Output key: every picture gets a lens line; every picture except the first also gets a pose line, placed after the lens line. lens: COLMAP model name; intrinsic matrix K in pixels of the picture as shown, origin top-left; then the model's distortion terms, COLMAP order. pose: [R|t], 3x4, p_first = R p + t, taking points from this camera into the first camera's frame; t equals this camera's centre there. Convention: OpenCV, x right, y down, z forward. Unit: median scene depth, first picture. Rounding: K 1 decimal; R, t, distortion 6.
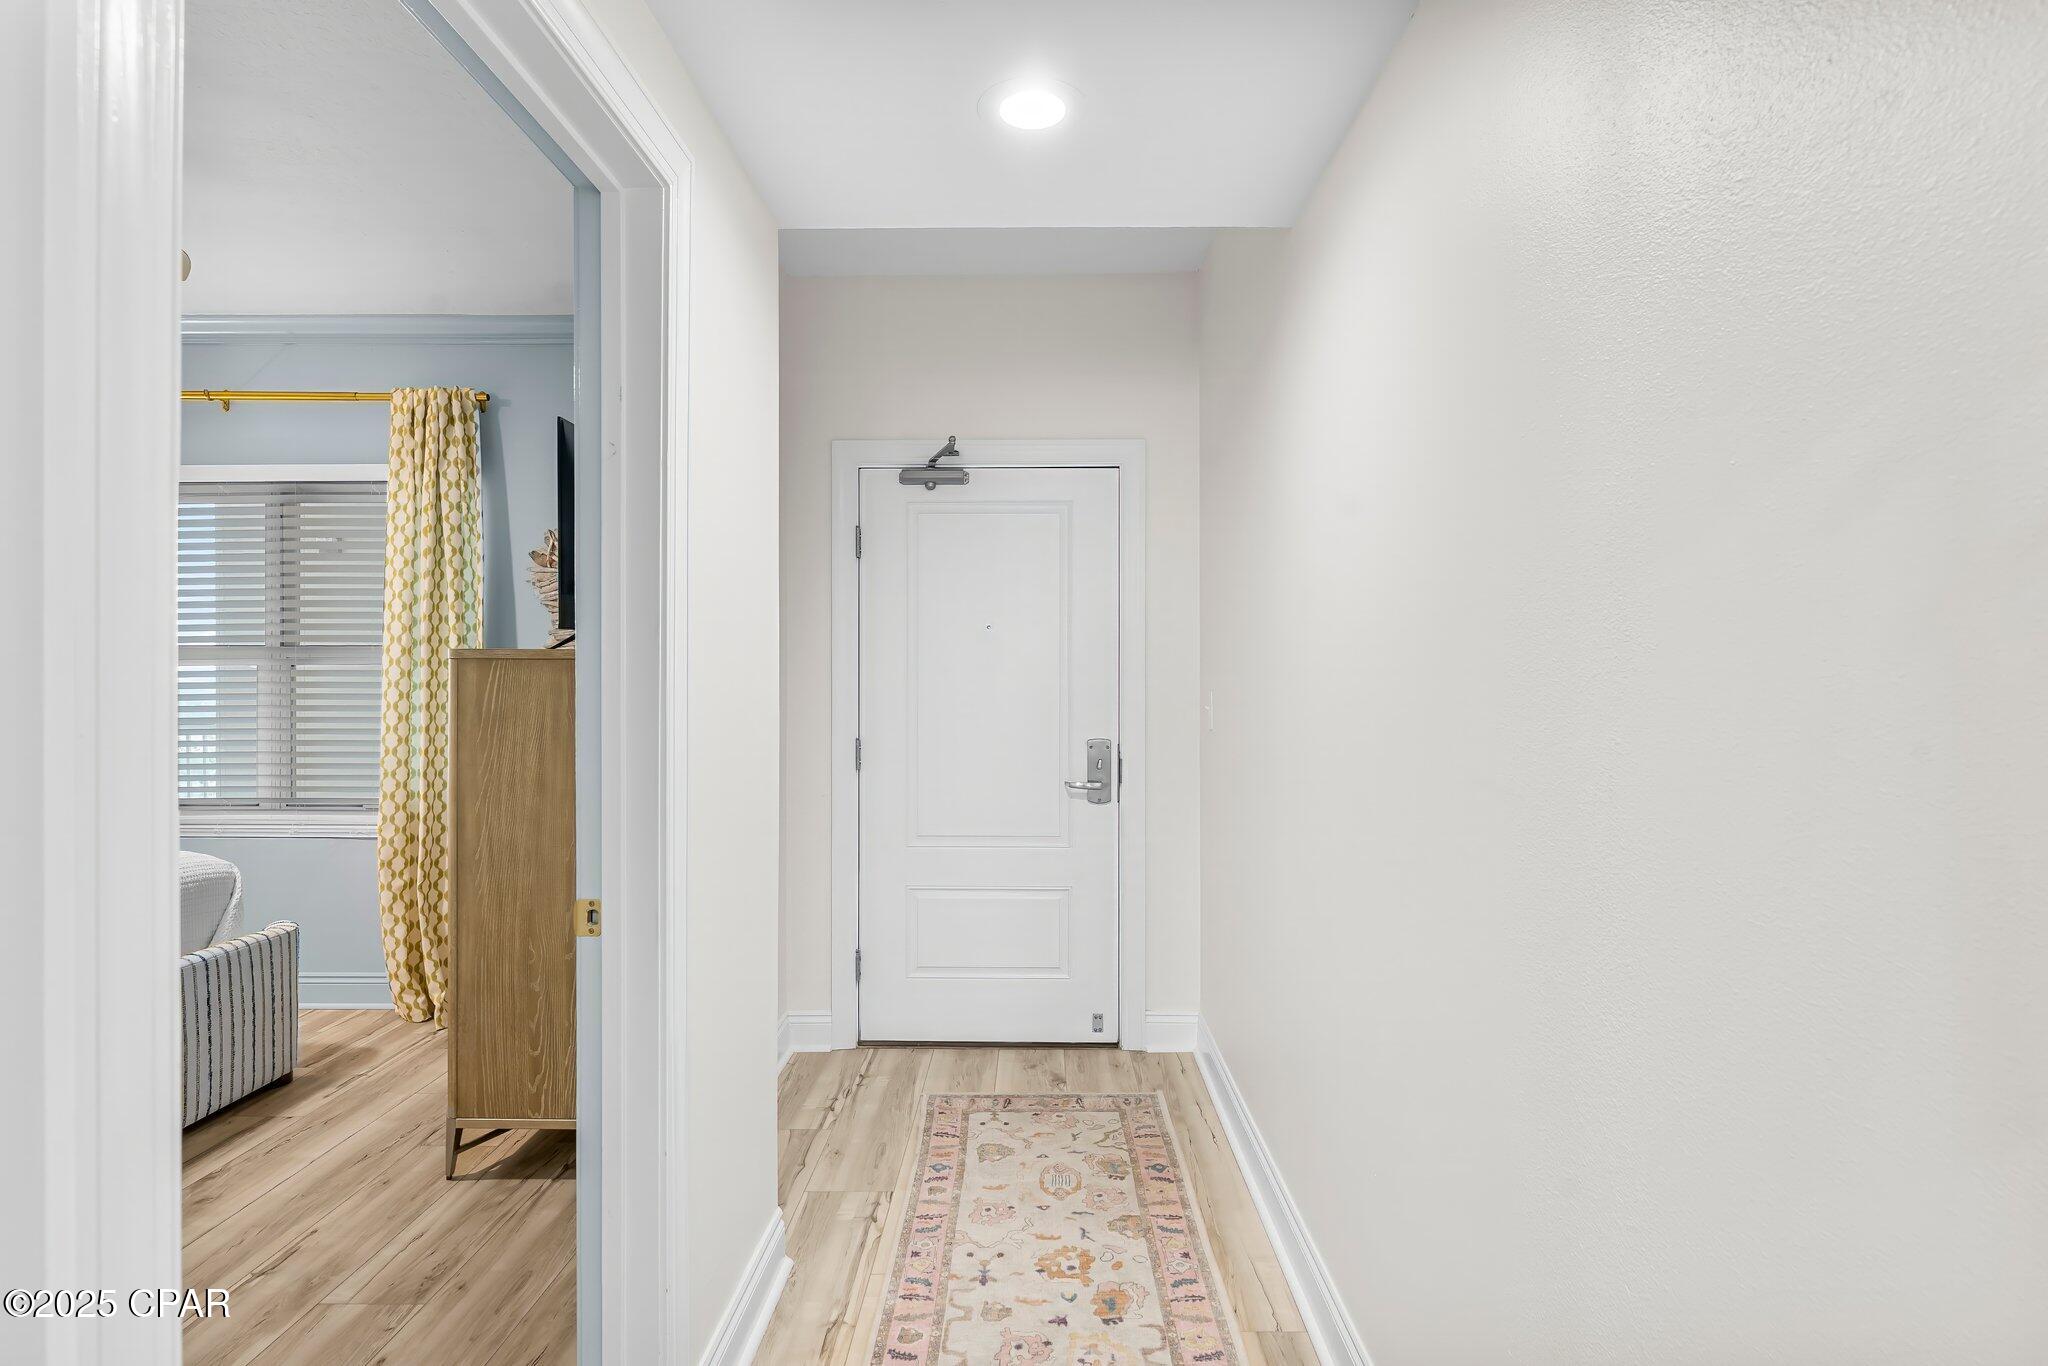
lens RADIAL K [[1010.6, 0, 1024.0], [0, 1010.6, 683.0], [0, 0, 1]] dist [-0.004119, 0.000107]
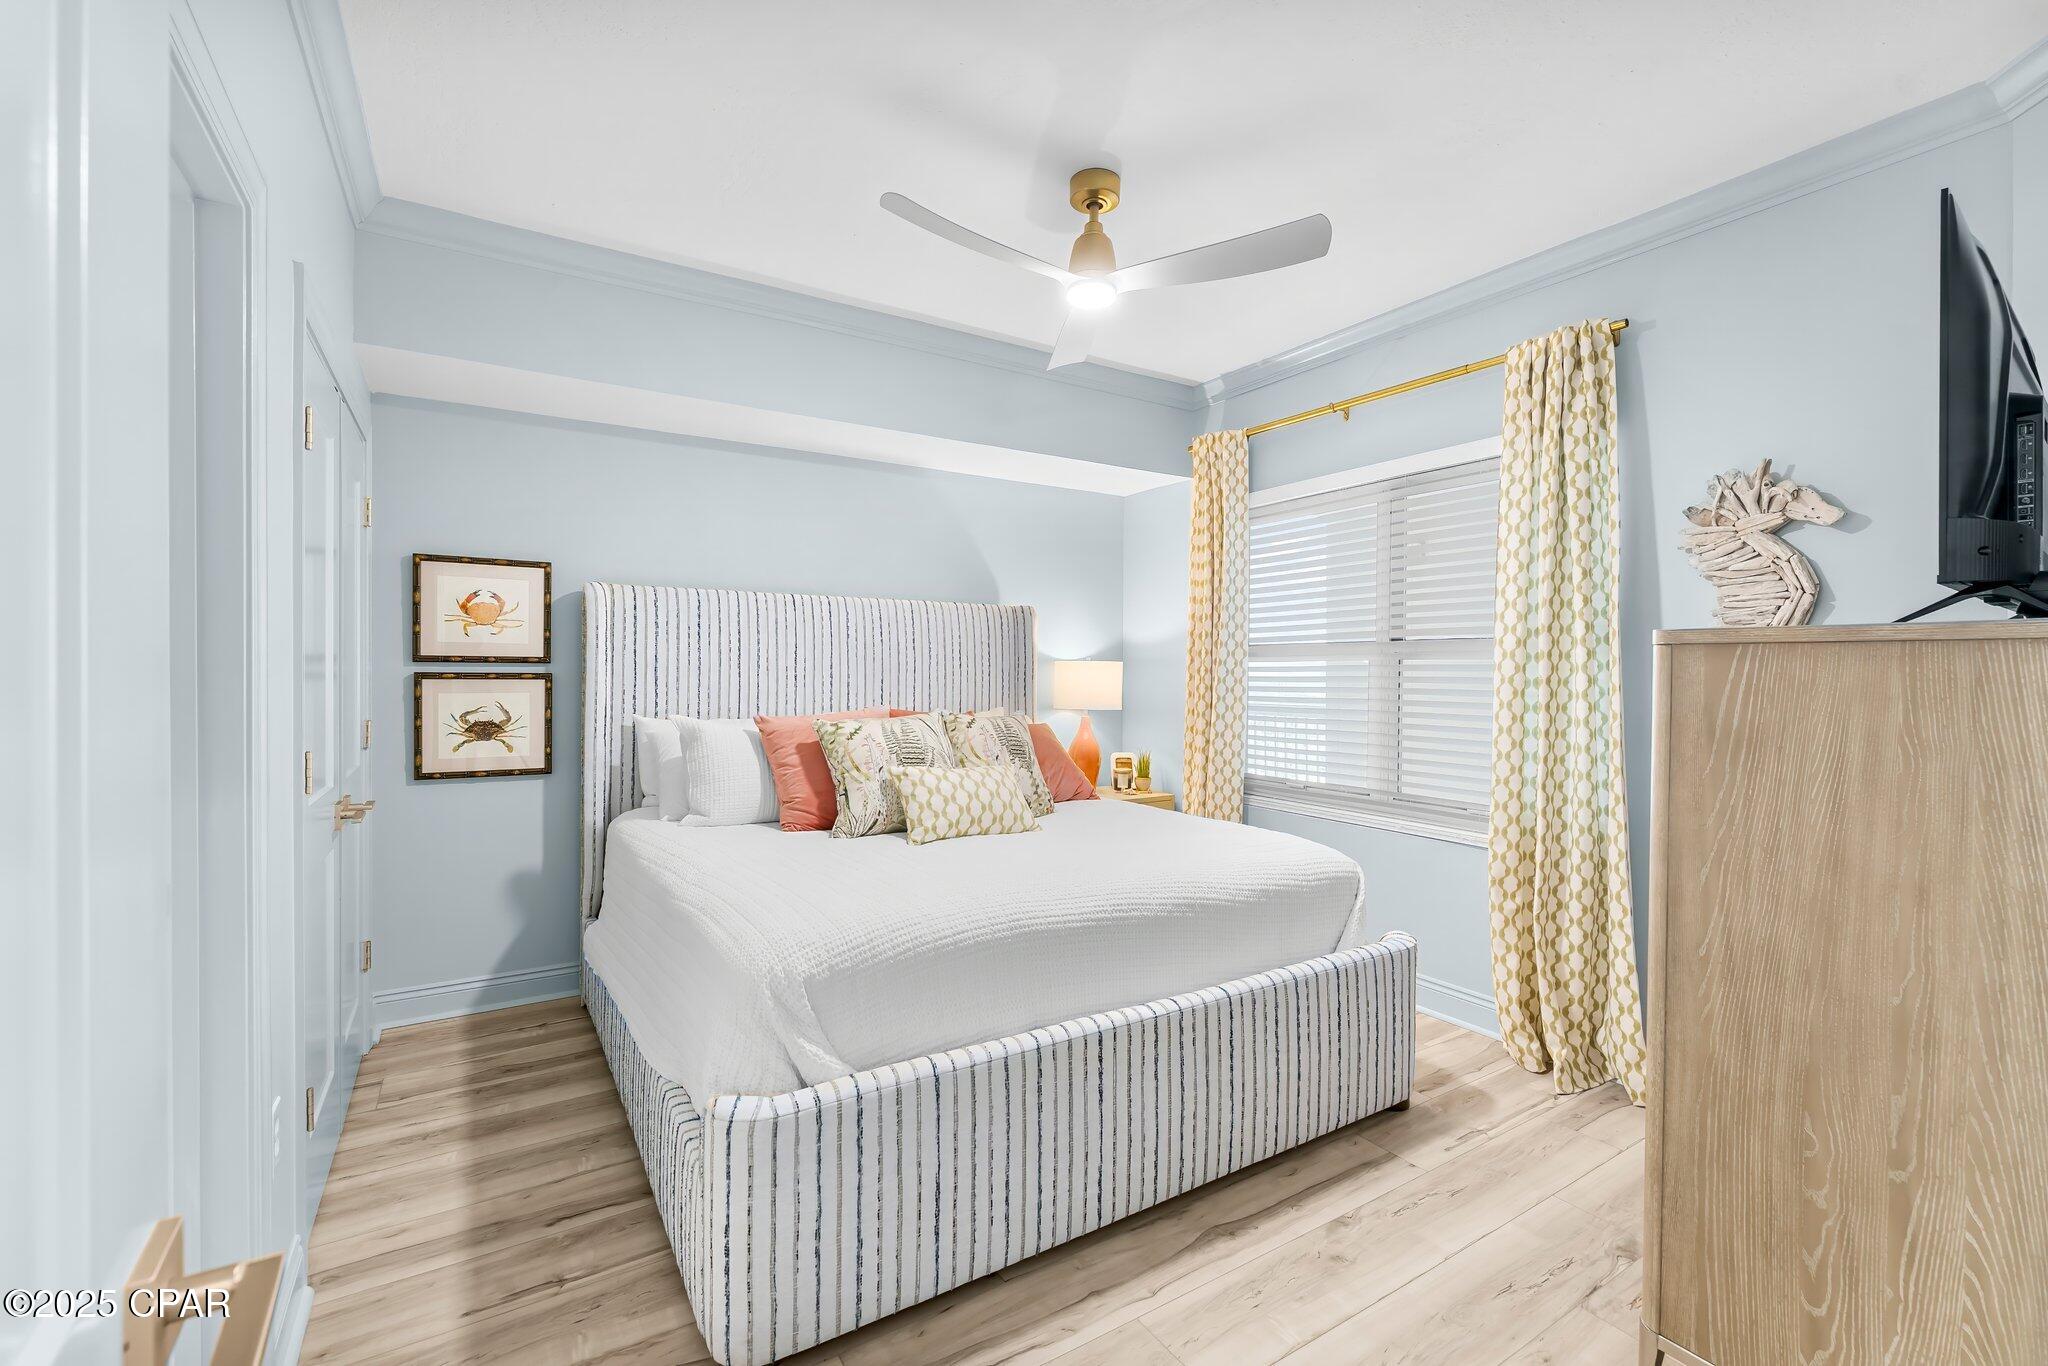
lens RADIAL K [[879.8, 0, 1024.0], [0, 879.8, 683.0], [0, 0, 1]] dist [-0.011129, -0.000023]
pose [[0.545534, 0.010995, -0.838017, -0.210747], [-0.005064, 0.999939, 0.009823, -0.001840], [0.838073, -0.001115, 0.545556, 0.224080]]
